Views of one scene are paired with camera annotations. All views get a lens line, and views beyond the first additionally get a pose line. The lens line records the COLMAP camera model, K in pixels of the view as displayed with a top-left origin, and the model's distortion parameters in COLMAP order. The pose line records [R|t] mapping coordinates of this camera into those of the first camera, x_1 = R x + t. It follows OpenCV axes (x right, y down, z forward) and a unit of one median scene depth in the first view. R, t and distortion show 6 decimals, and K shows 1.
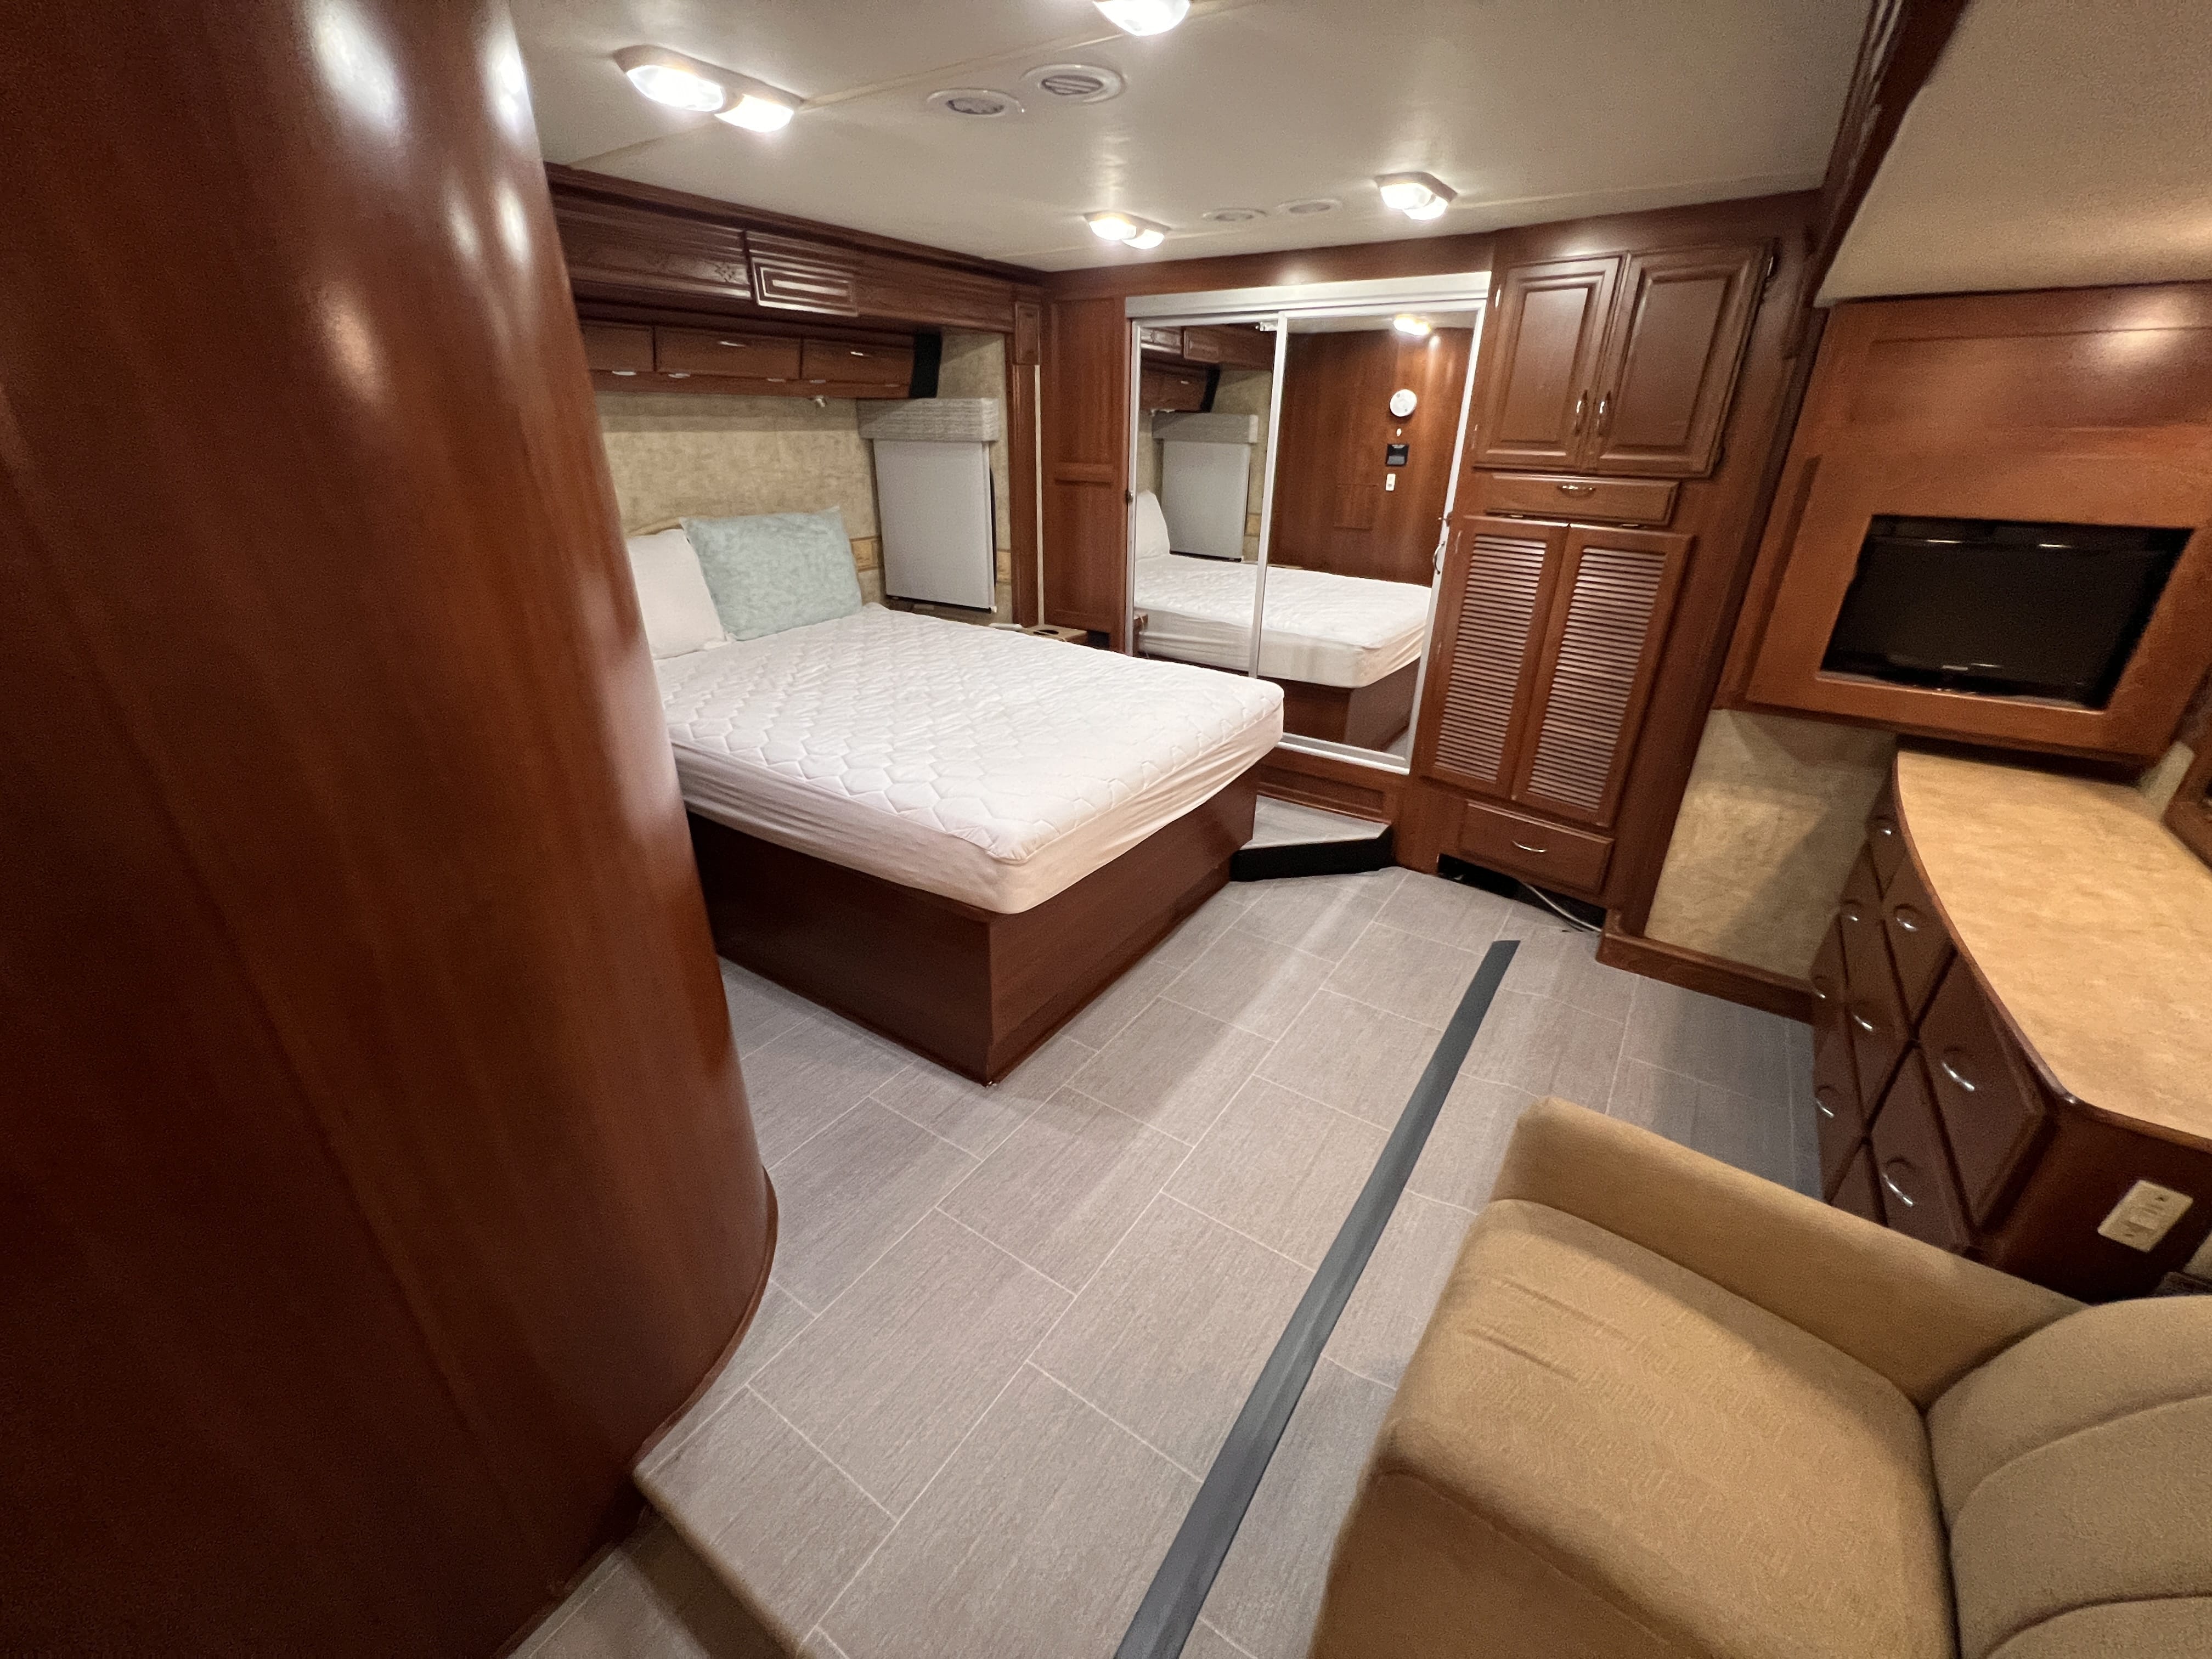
lens RADIAL K [[883.0, 0, 1103.1], [0, 883.0, 828.0], [0, 0, 1]] dist [-0.000962, -0.000321]
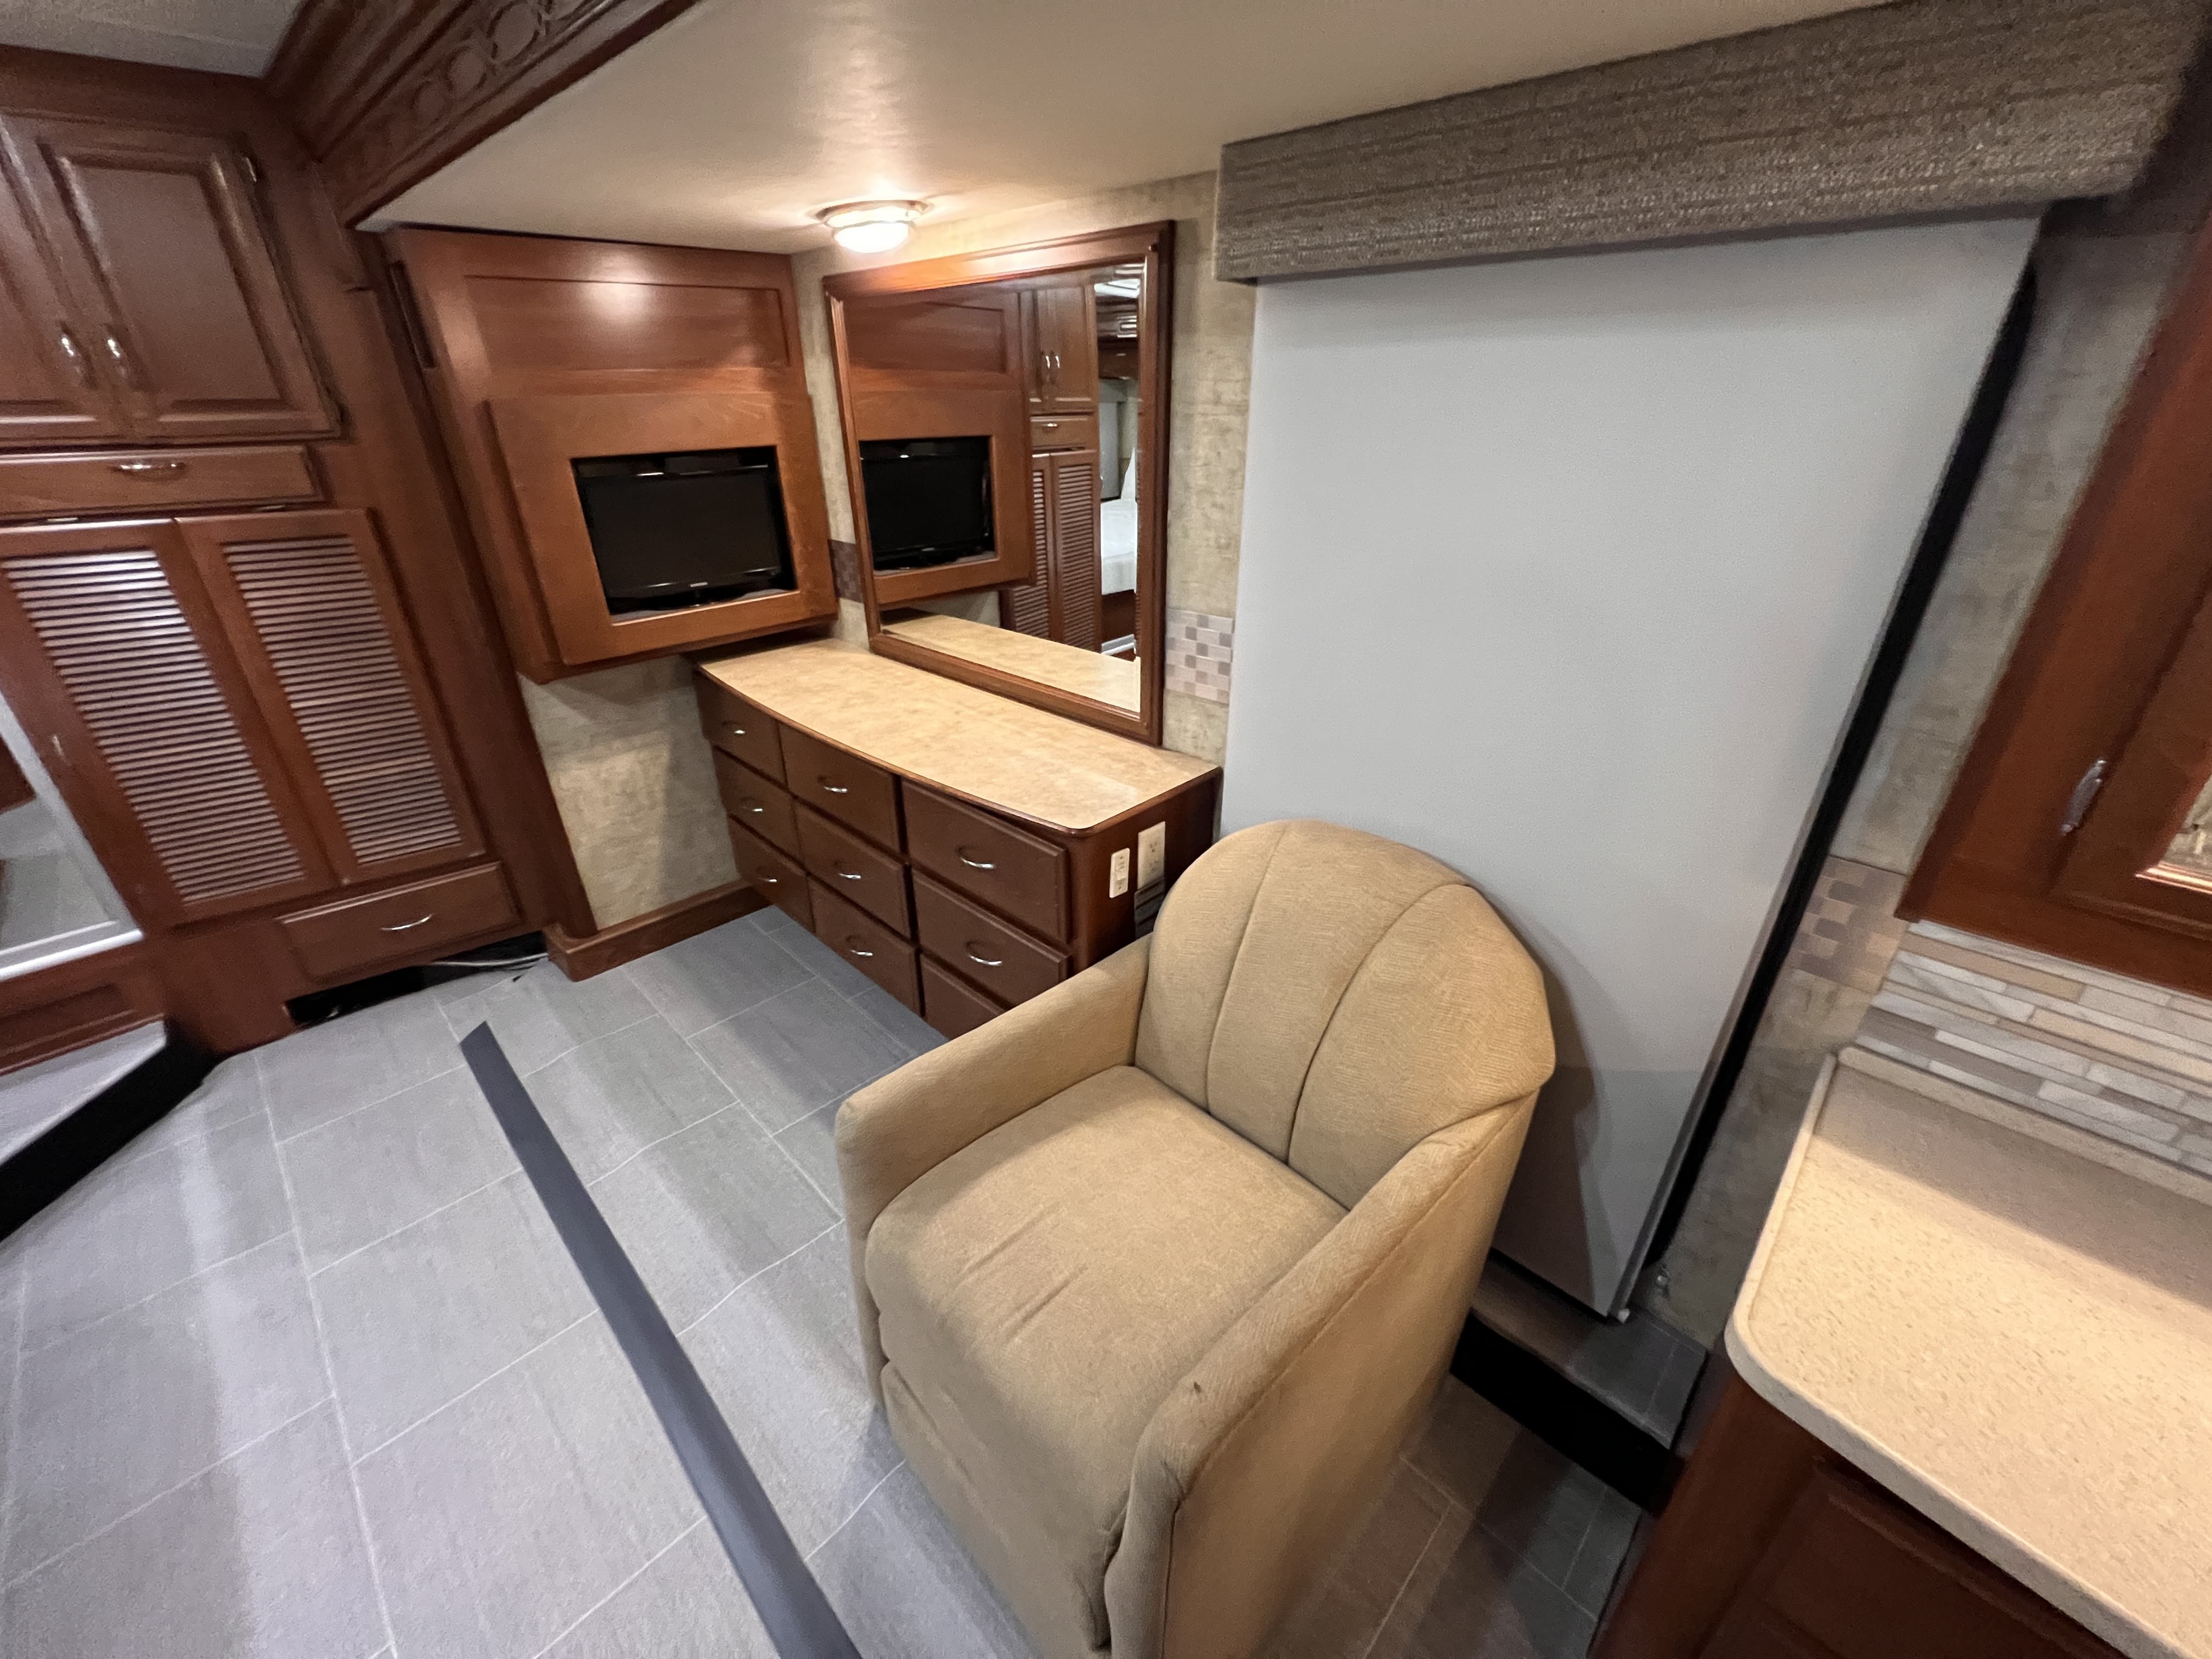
lens RADIAL K [[886.7, 0, 1102.9], [0, 886.7, 824.5], [0, 0, 1]] dist [-0.001346, -0.000027]
pose [[0.182007, -0.449651, 0.874464, -0.062453], [0.421668, 0.839088, 0.343696, -0.072206], [-0.888296, 0.306178, 0.342323, 0.180928]]
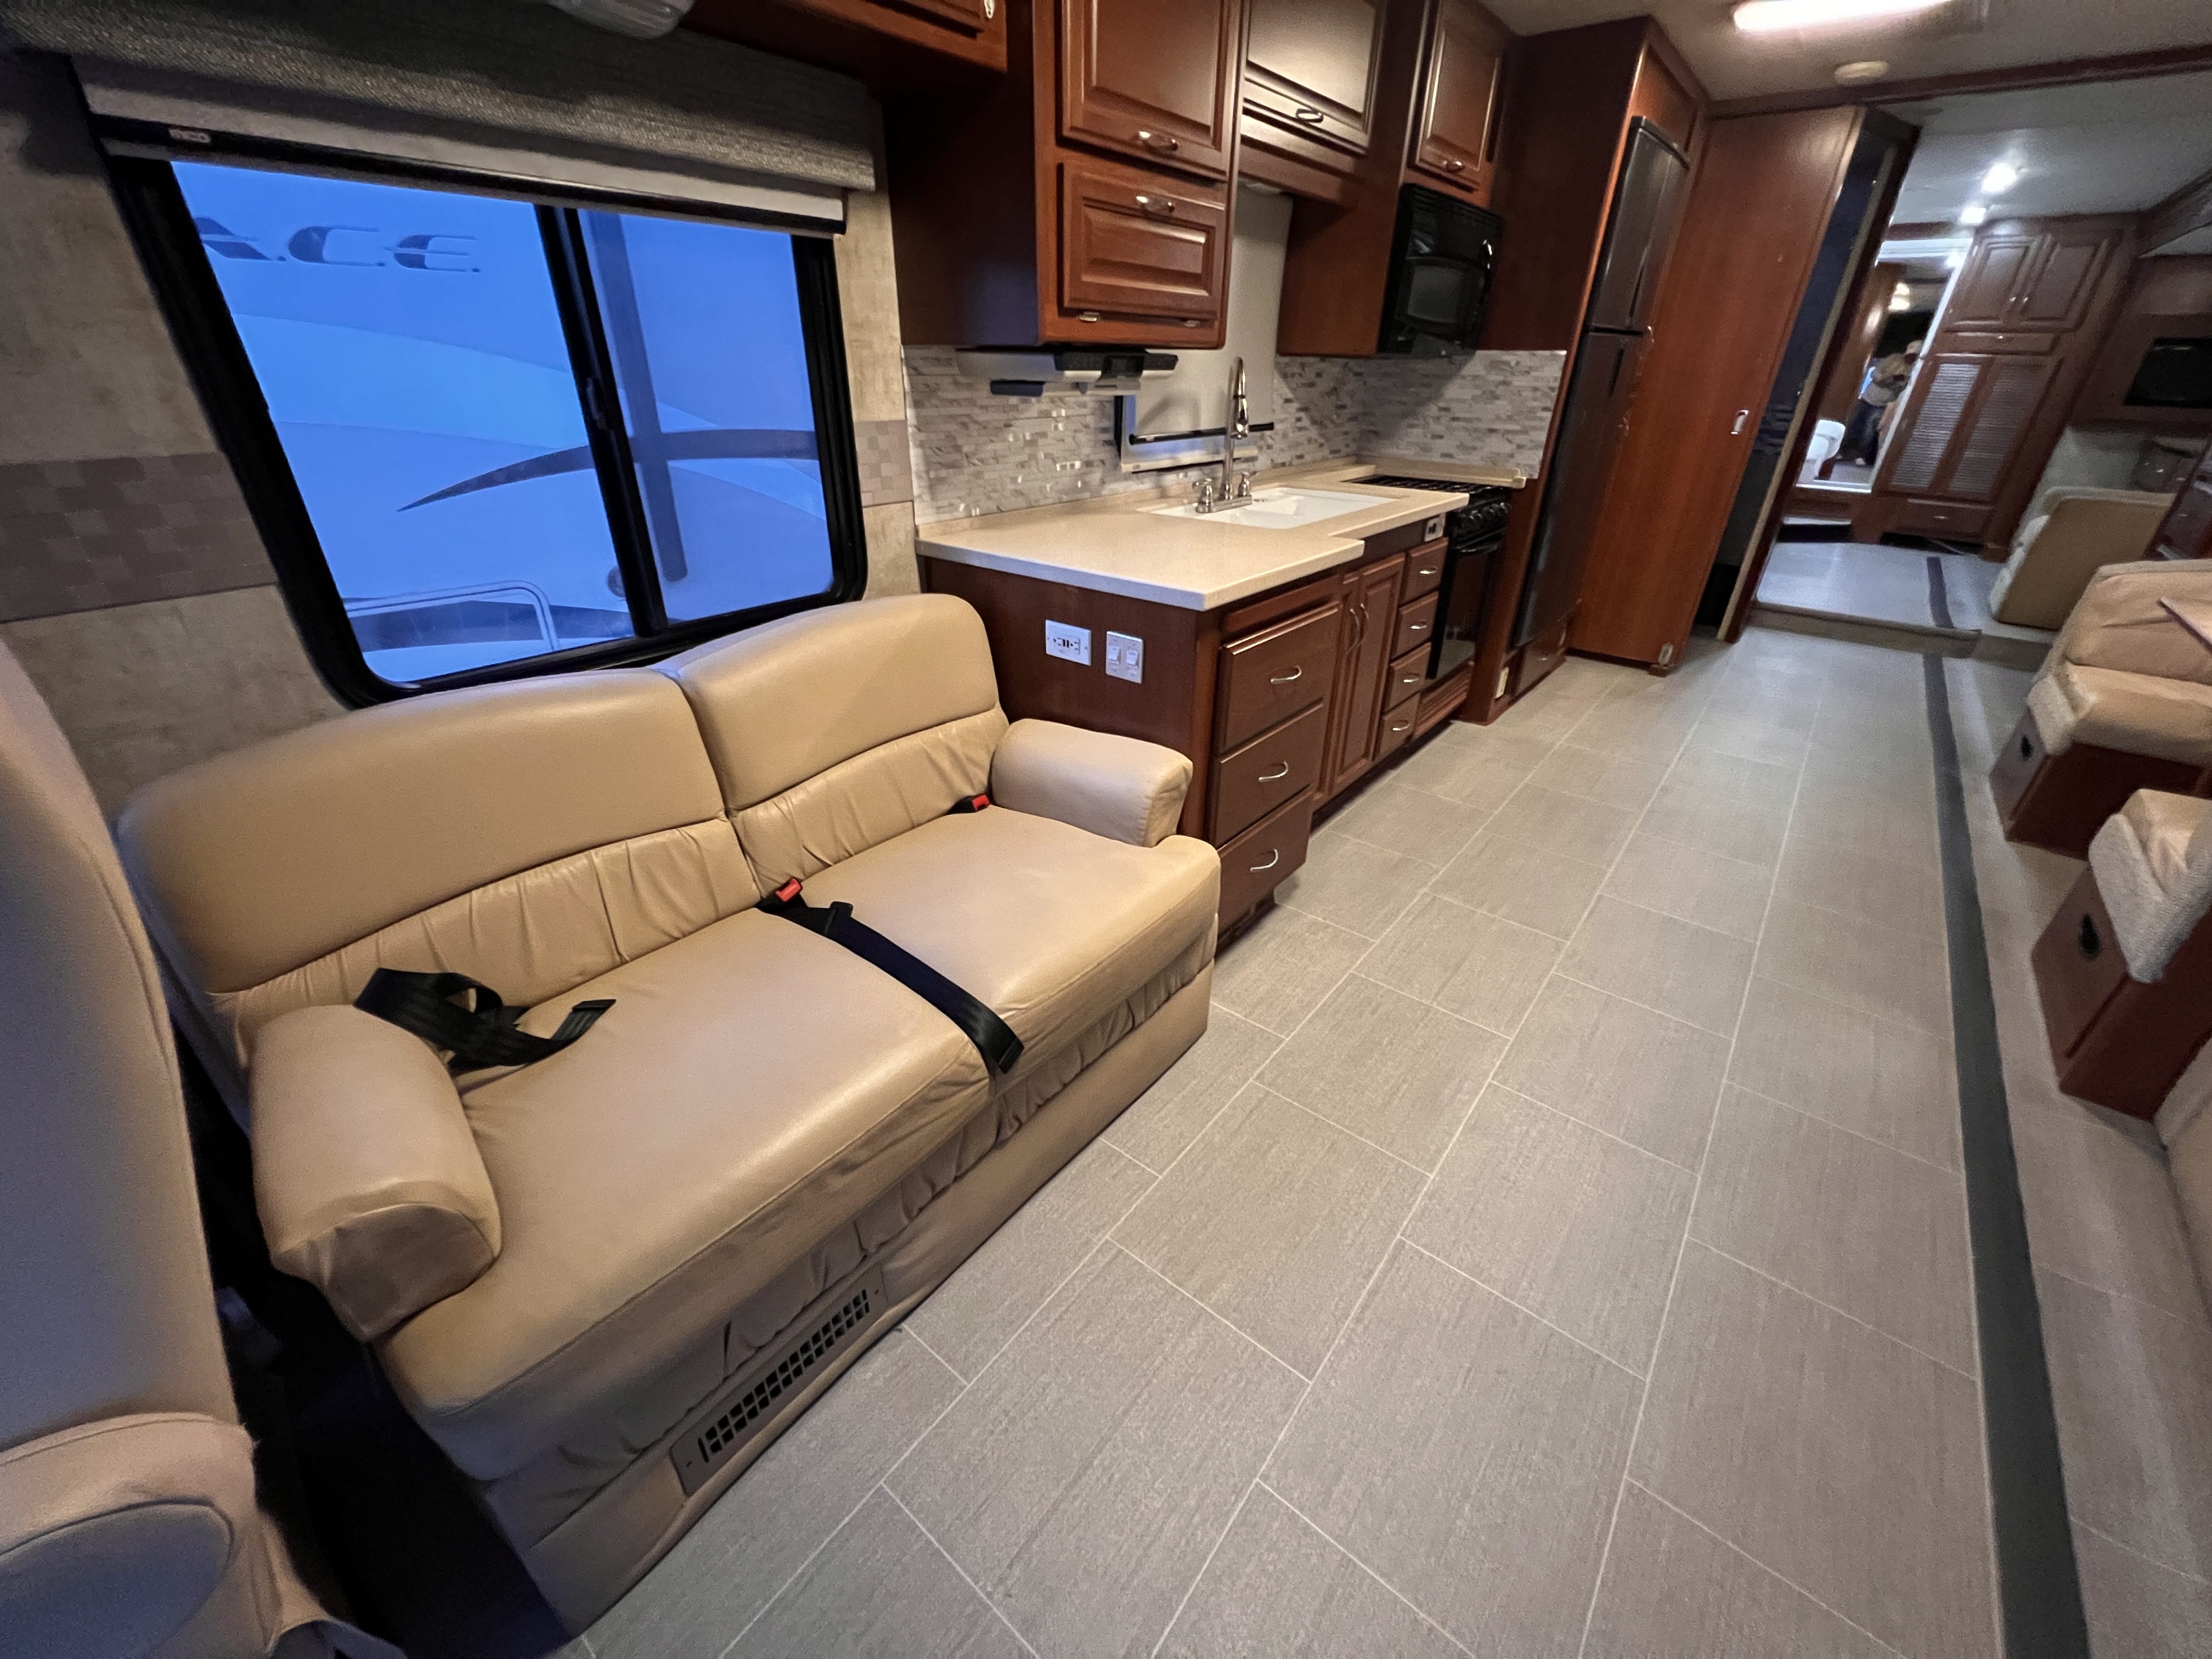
lens RADIAL K [[883.0, 0, 1103.1], [0, 883.0, 828.0], [0, 0, 1]] dist [-0.000962, -0.000321]
pose [[0.996575, 0.044473, -0.069721, -1.560139], [-0.040309, 0.997382, 0.060033, 0.831143], [0.072209, -0.057017, 0.995758, -1.501214]]
